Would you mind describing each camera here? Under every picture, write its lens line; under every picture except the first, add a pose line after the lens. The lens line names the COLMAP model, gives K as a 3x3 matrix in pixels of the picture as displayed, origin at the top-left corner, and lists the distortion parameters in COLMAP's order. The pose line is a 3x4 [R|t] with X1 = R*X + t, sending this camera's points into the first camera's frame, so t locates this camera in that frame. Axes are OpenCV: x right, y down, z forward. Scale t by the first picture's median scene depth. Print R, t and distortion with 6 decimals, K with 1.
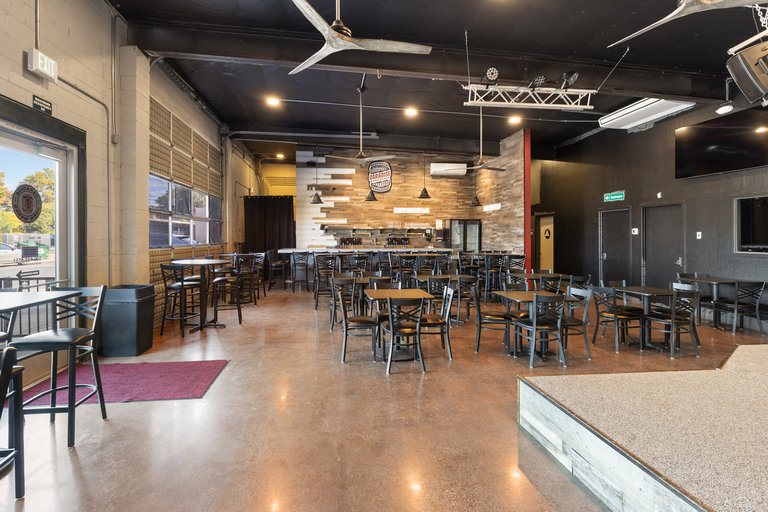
lens RADIAL K [[379.8, 0, 387.7], [0, 379.8, 238.0], [0, 0, 1]] dist [0.002933, 0.000459]
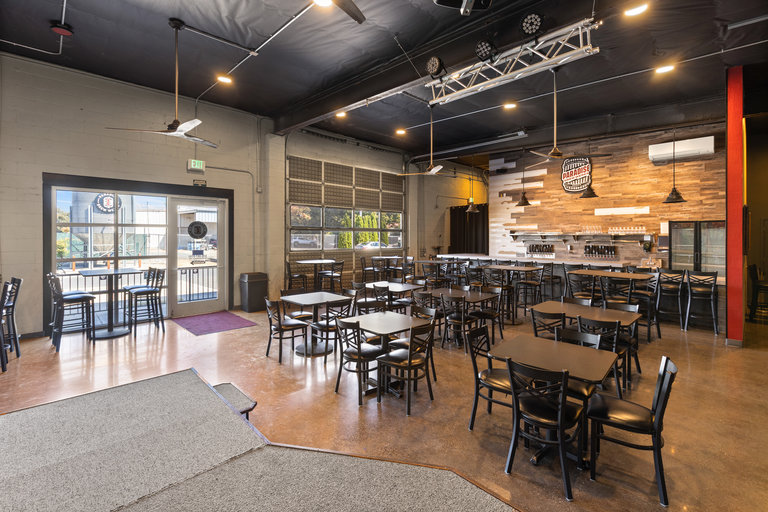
lens RADIAL K [[352.7, 0, 370.7], [0, 352.7, 234.7], [0, 0, 1]] dist [-0.004117, -0.000745]
pose [[0.598154, -0.003411, -0.801374, 0.336981], [-0.007549, 0.999923, -0.009891, -0.013523], [0.801346, 0.011966, 0.598082, 0.162816]]
